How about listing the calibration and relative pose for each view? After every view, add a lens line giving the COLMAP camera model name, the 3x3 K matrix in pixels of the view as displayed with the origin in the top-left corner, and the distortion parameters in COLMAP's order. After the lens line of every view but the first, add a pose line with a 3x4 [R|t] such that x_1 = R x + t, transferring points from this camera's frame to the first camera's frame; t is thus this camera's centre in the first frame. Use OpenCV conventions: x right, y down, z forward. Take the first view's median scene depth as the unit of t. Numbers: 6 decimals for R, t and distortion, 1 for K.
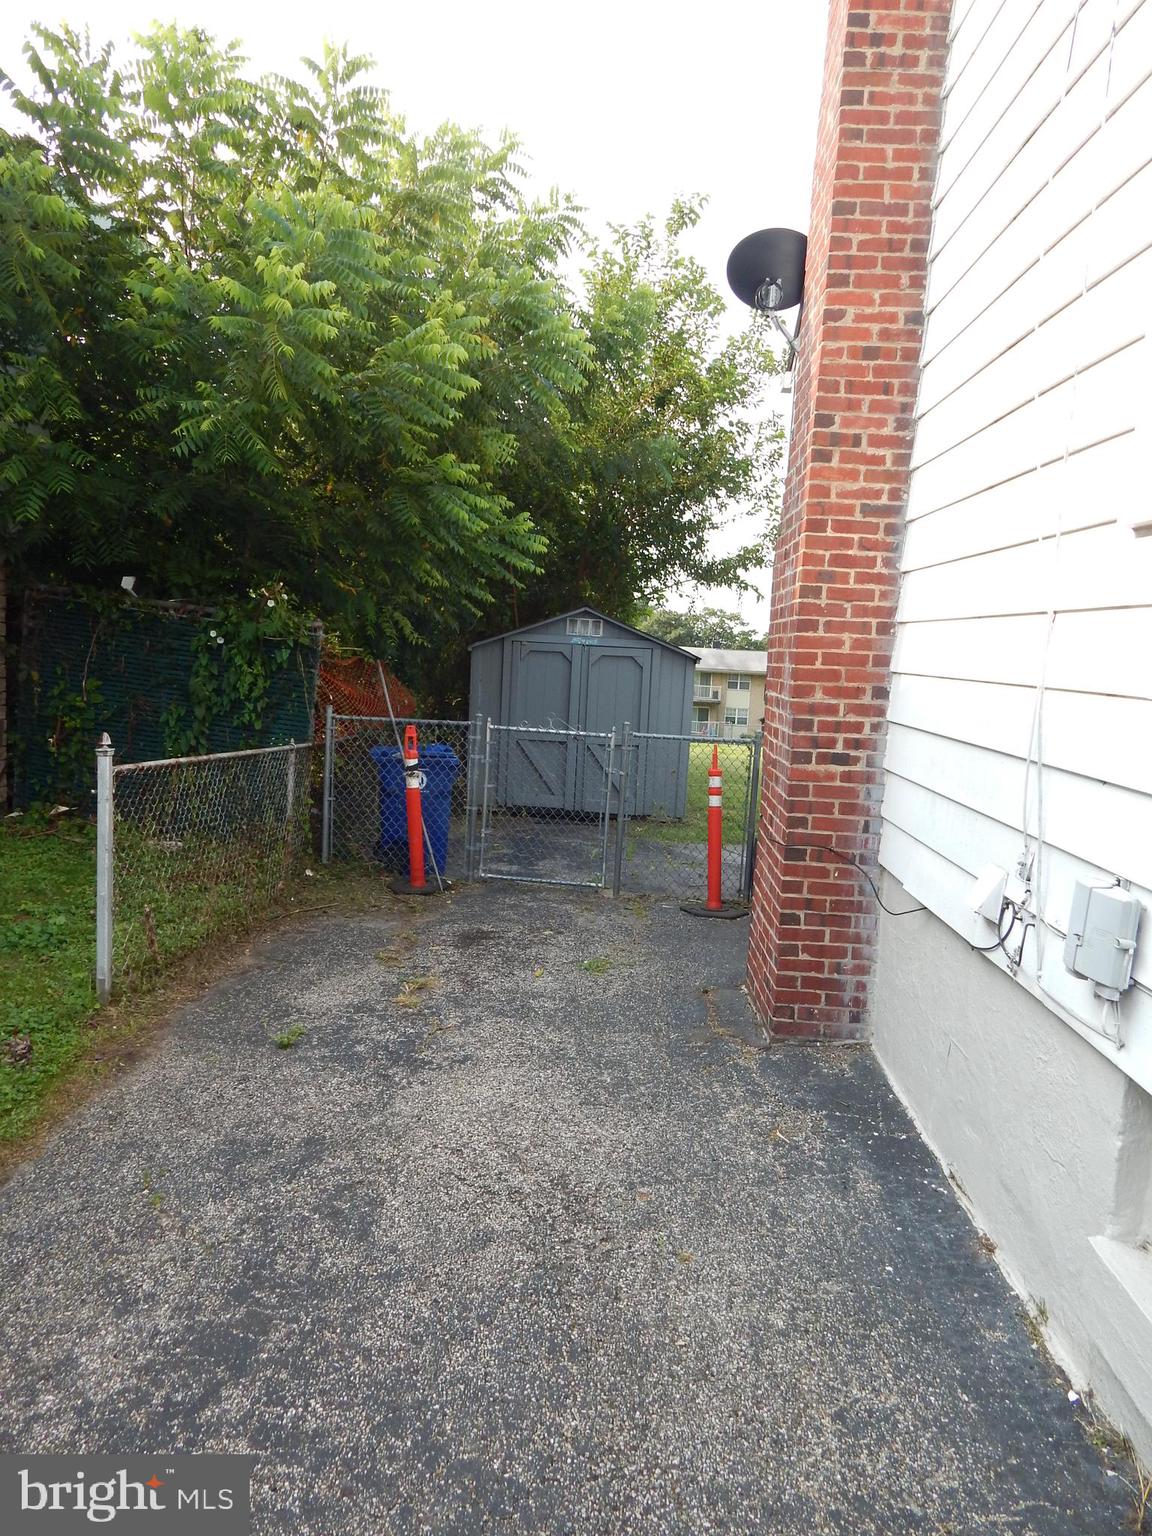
lens RADIAL K [[1030.4, 0, 576.0], [0, 1030.4, 768.0], [0, 0, 1]] dist [0.010351, -0.000559]
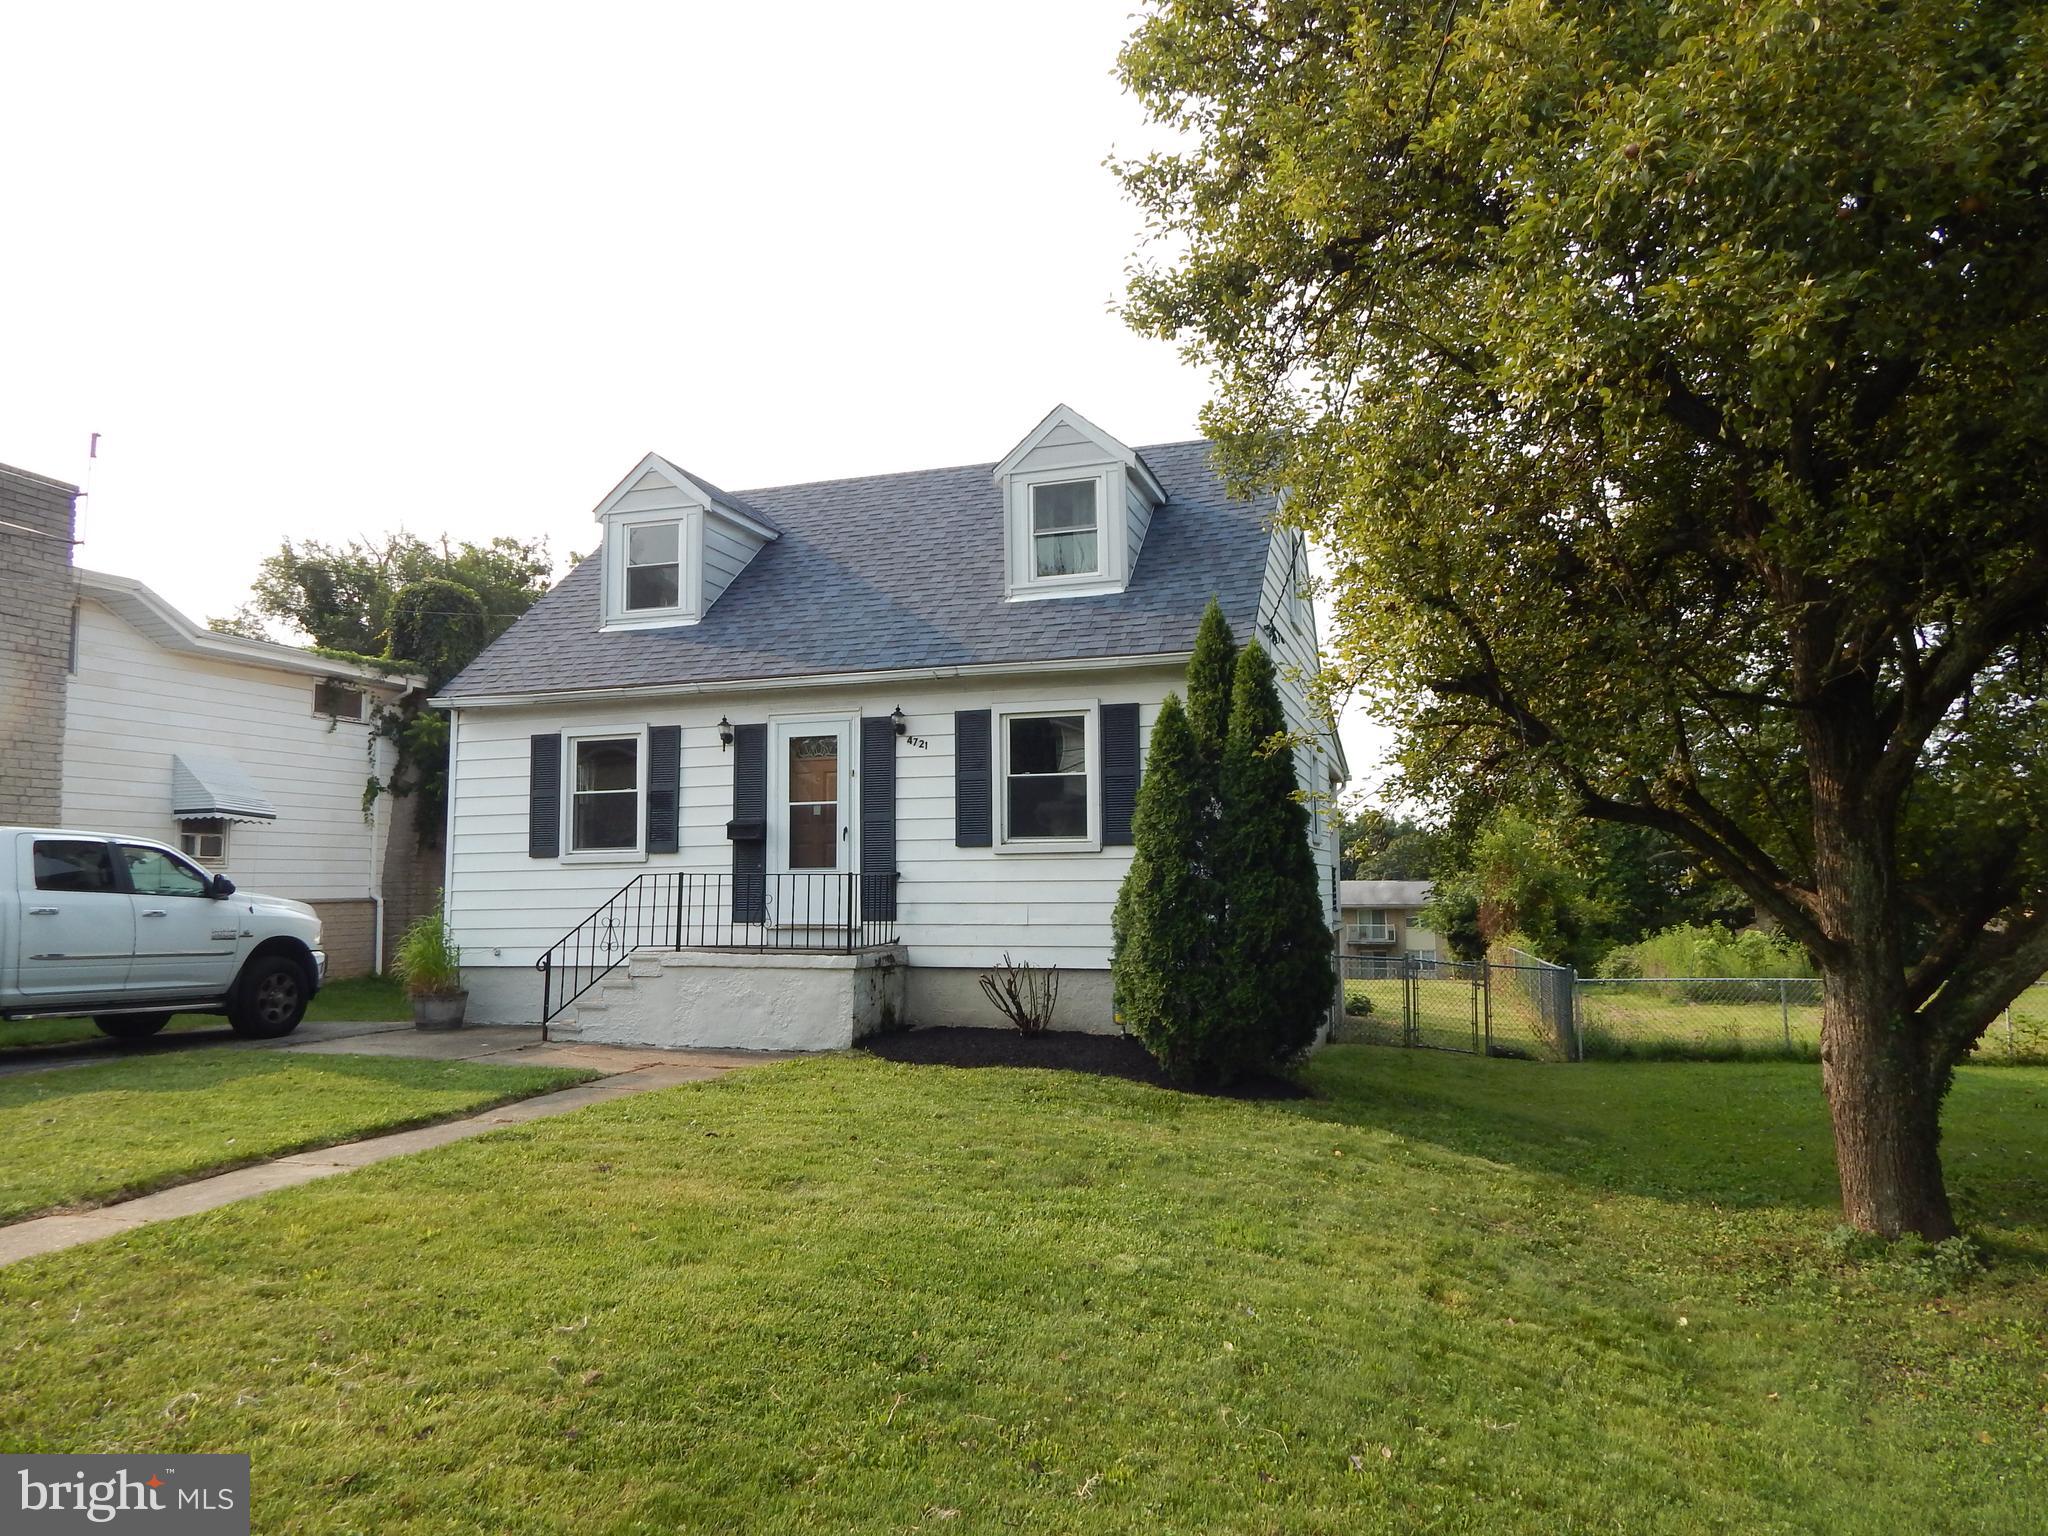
lens RADIAL K [[1355.4, 0, 1024.0], [0, 1355.4, 768.0], [0, 0, 1]] dist [-0.001689, -0.003707]
pose [[0.963860, -0.084166, -0.252763, 0.137349], [0.028560, 0.975960, -0.216071, 0.026716], [0.264873, 0.201044, 0.943093, -0.154298]]
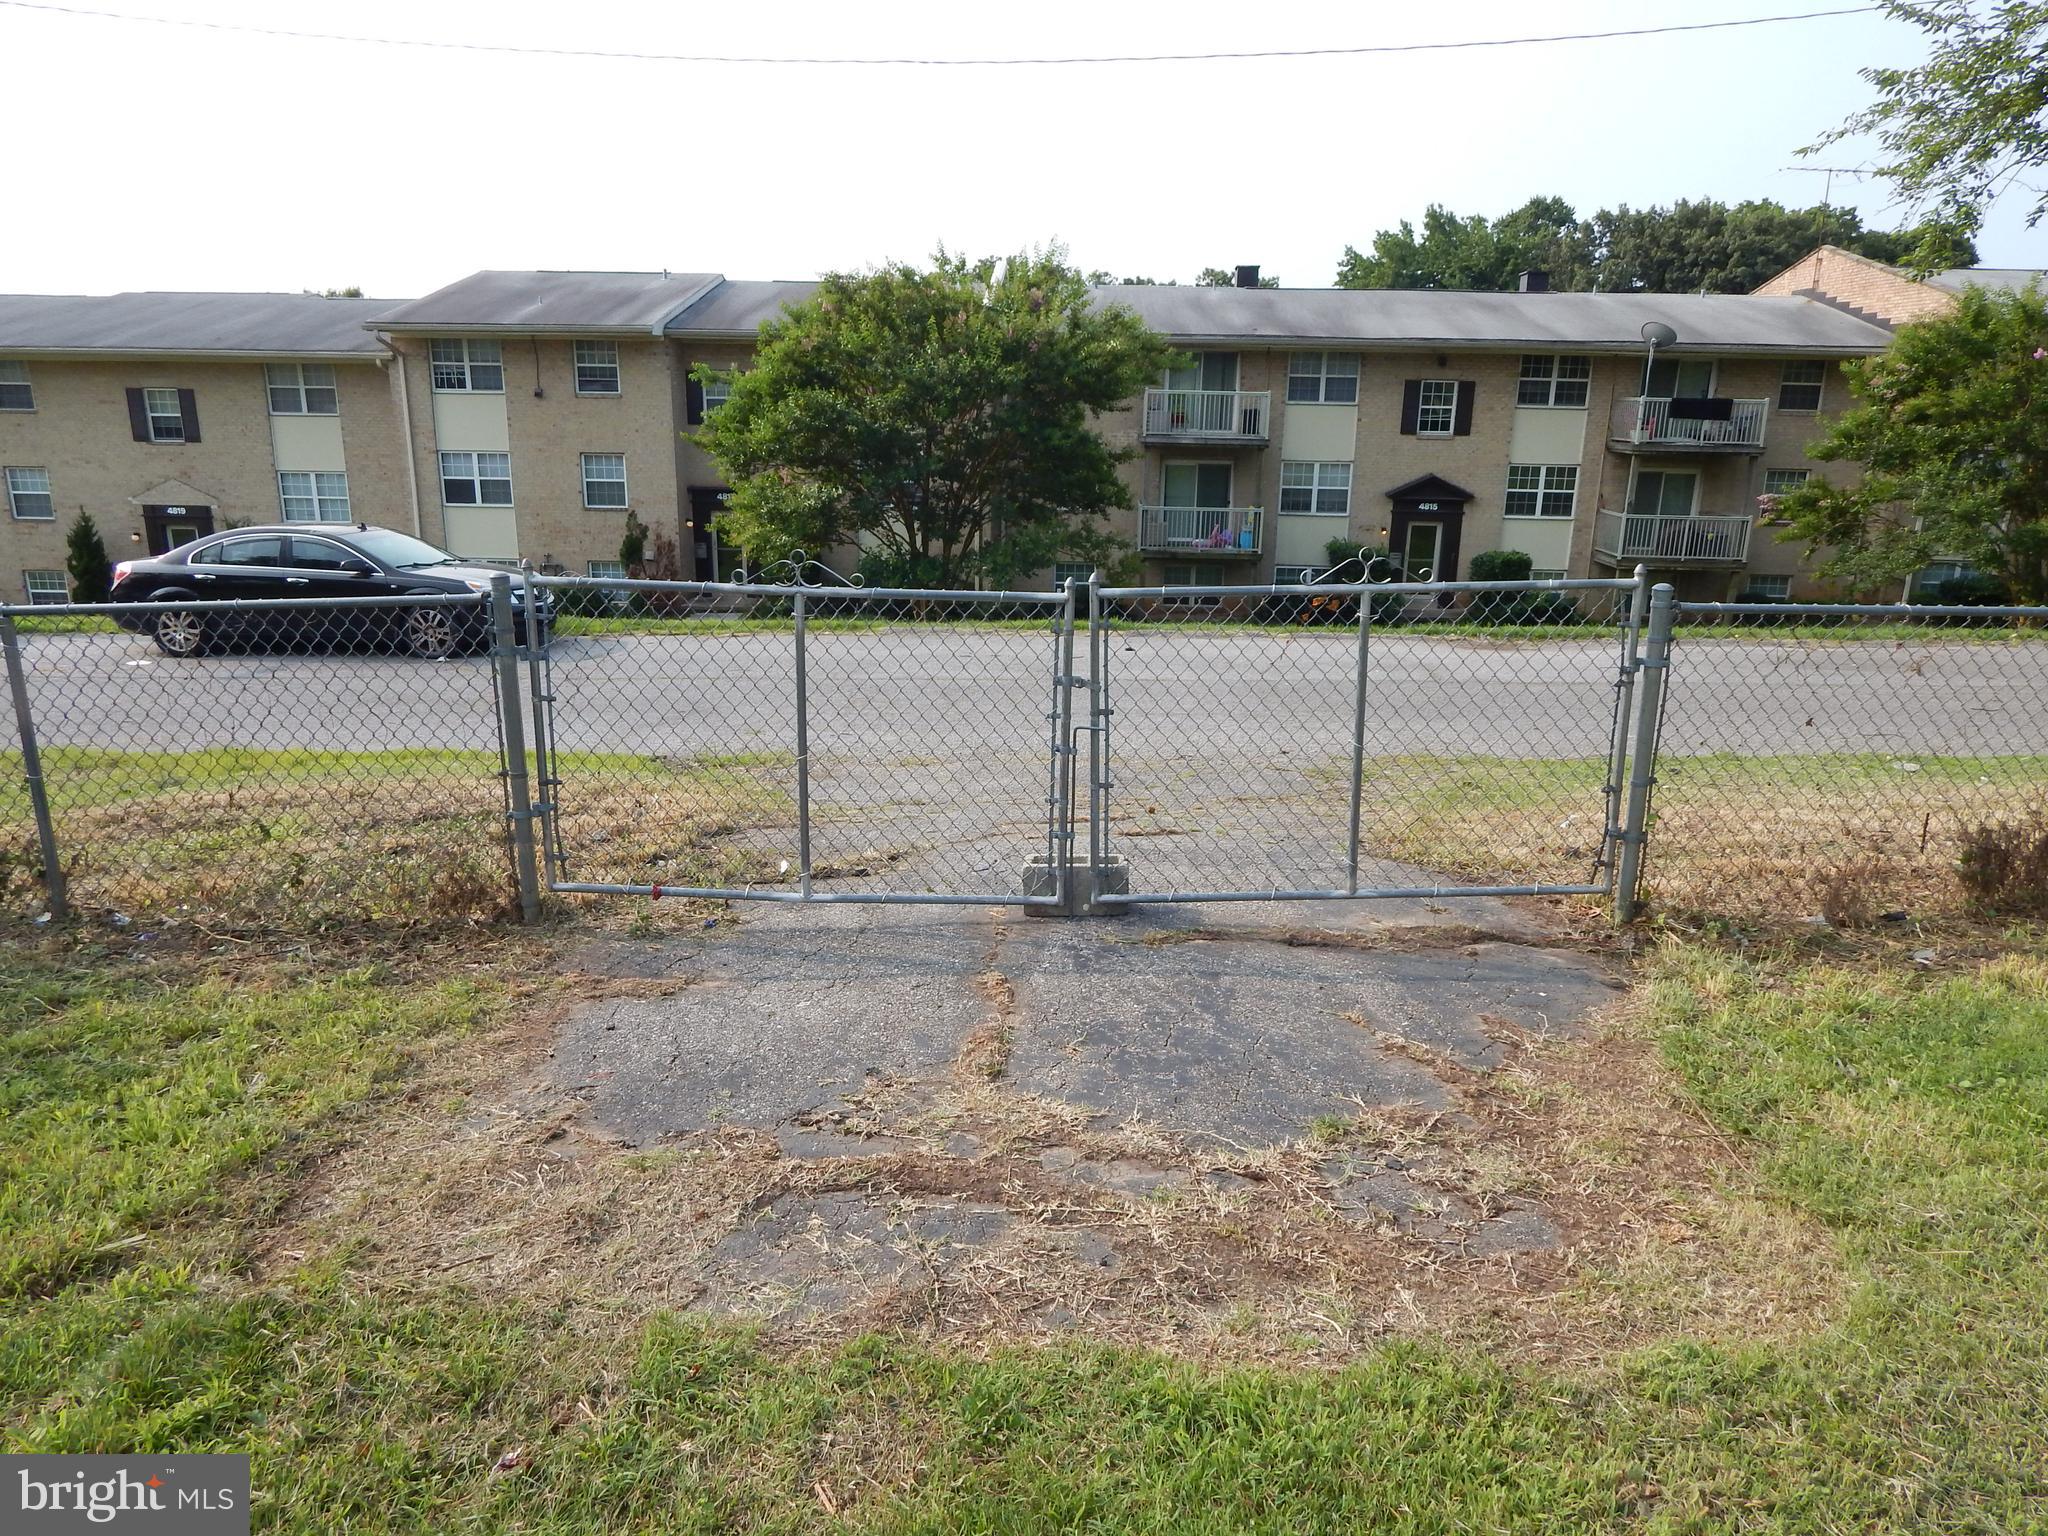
lens RADIAL K [[1351.8, 0, 1024.0], [0, 1351.8, 768.0], [0, 0, 1]] dist [0.000272, -0.062623]
pose [[0.999303, -0.036489, -0.007898, 0.064281], [0.037253, 0.988516, 0.146450, -0.028494], [0.002464, -0.146642, 0.989187, 0.568601]]
